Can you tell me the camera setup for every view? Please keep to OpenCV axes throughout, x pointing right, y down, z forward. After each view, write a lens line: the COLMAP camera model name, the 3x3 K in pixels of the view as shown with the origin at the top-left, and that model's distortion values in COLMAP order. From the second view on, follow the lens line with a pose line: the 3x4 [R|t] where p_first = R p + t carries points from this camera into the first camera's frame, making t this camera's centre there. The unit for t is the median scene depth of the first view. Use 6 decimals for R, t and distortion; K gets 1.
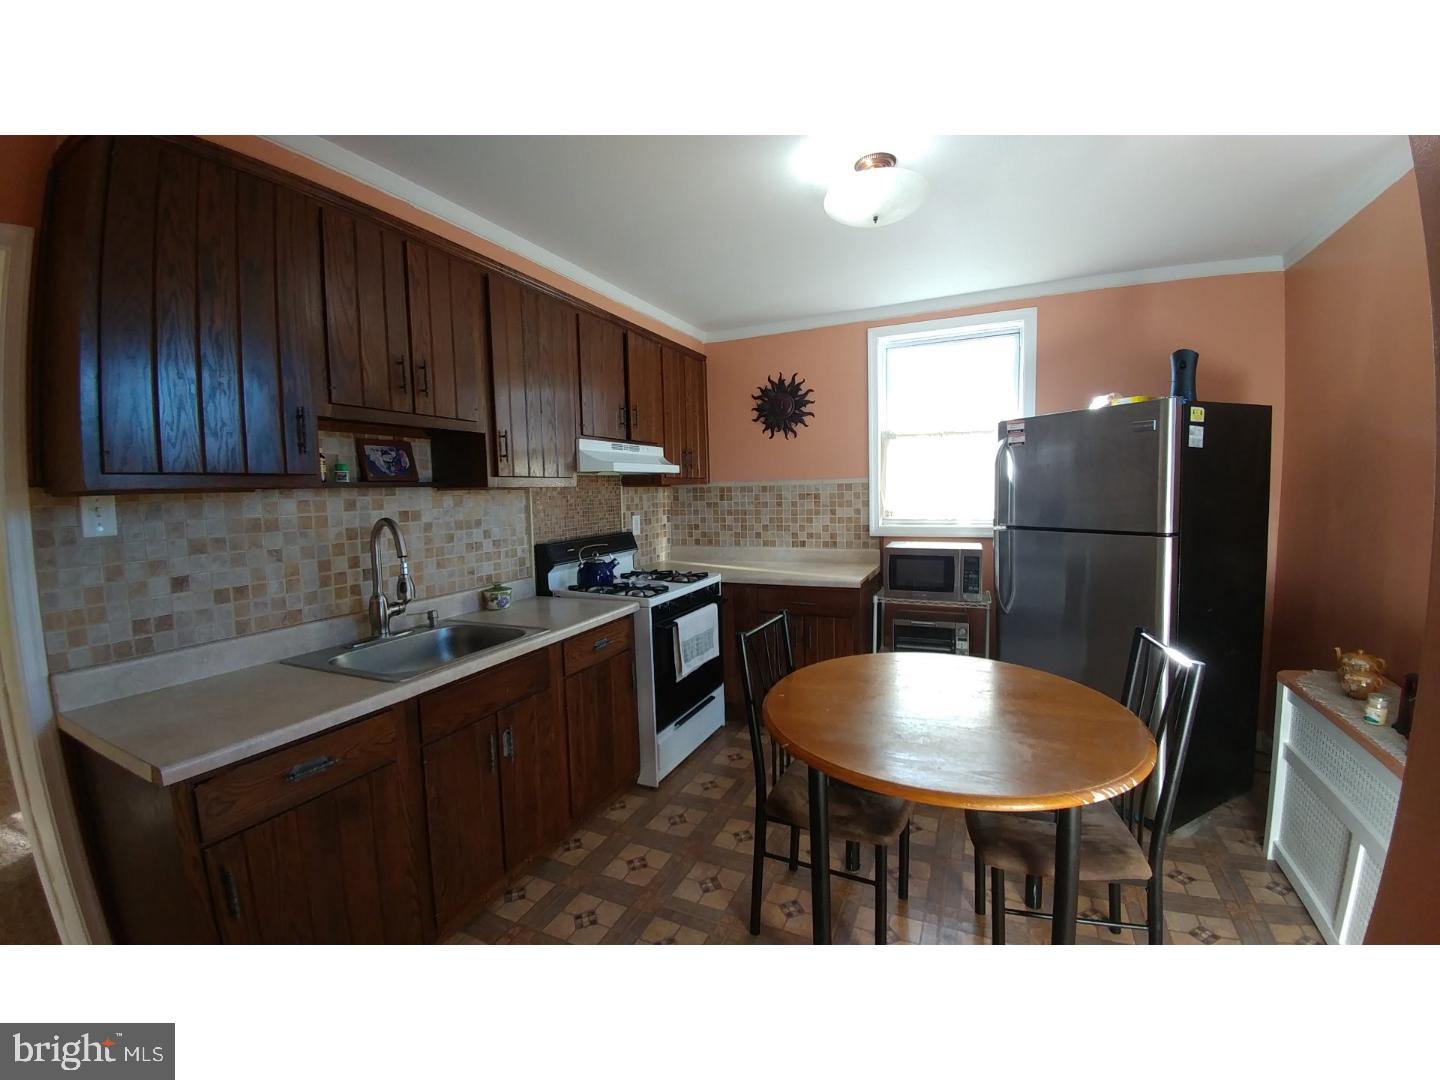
lens RADIAL K [[597.4, 0, 727.6], [0, 597.4, 536.2], [0, 0, 1]] dist [0.021408, -0.036273]
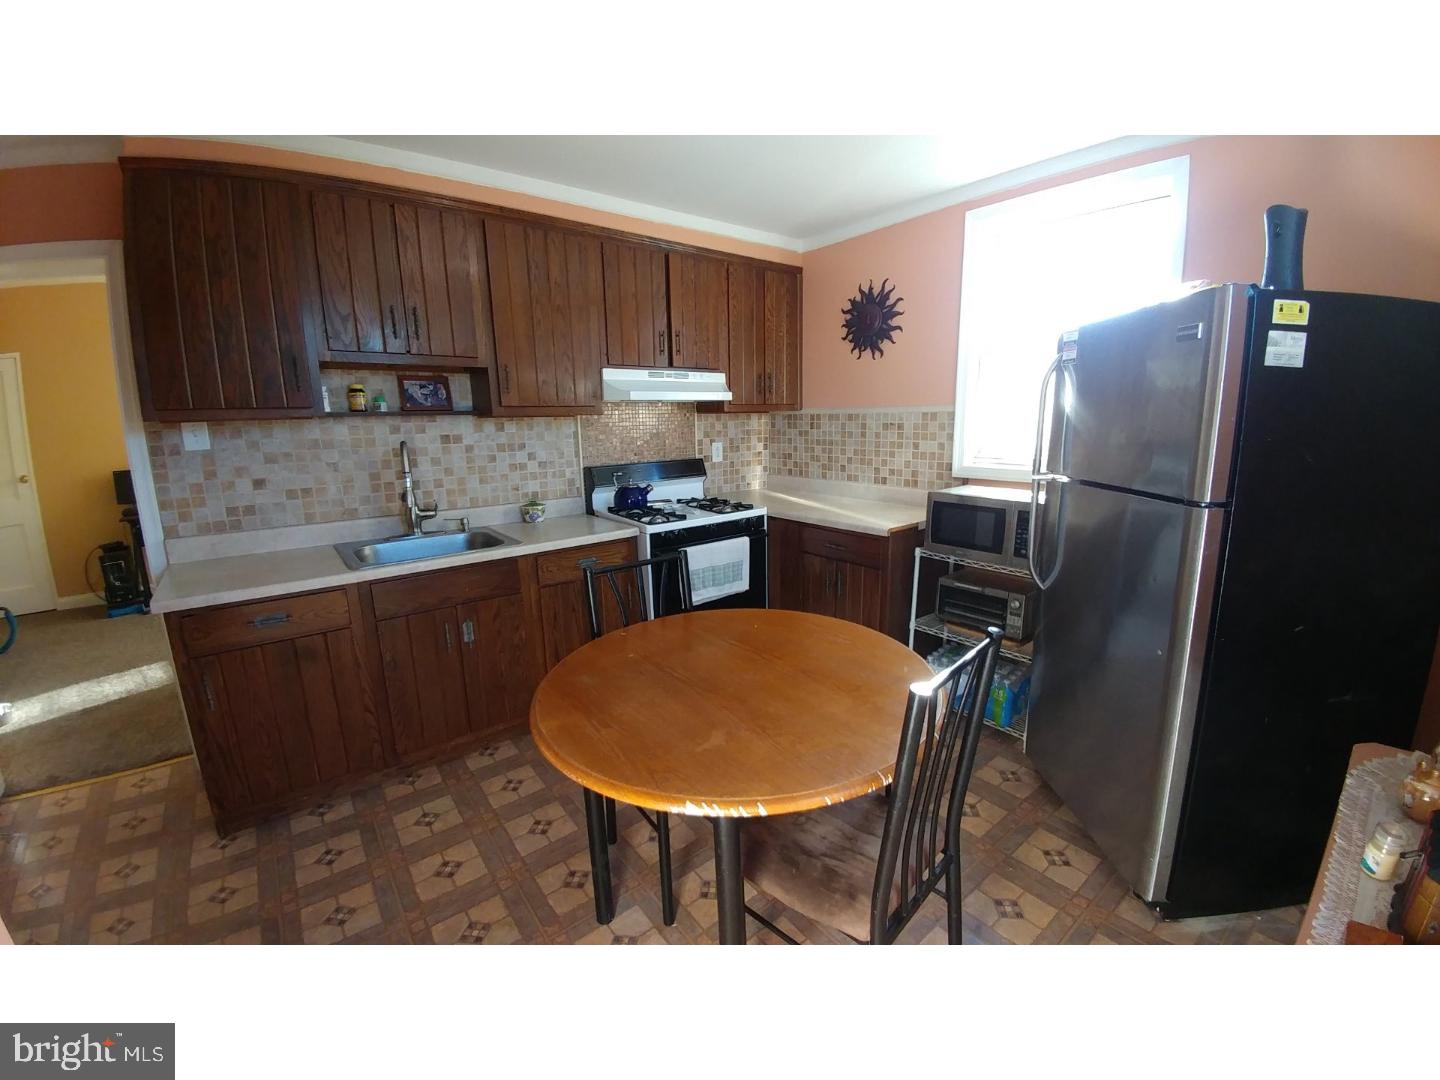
lens RADIAL K [[597.4, 0, 727.6], [0, 597.4, 536.2], [0, 0, 1]] dist [0.021408, -0.036273]
pose [[0.883702, 0.104203, -0.456304, 0.430366], [-0.043281, 0.988918, 0.142012, -0.028351], [0.466045, -0.105747, 0.878419, 0.136720]]
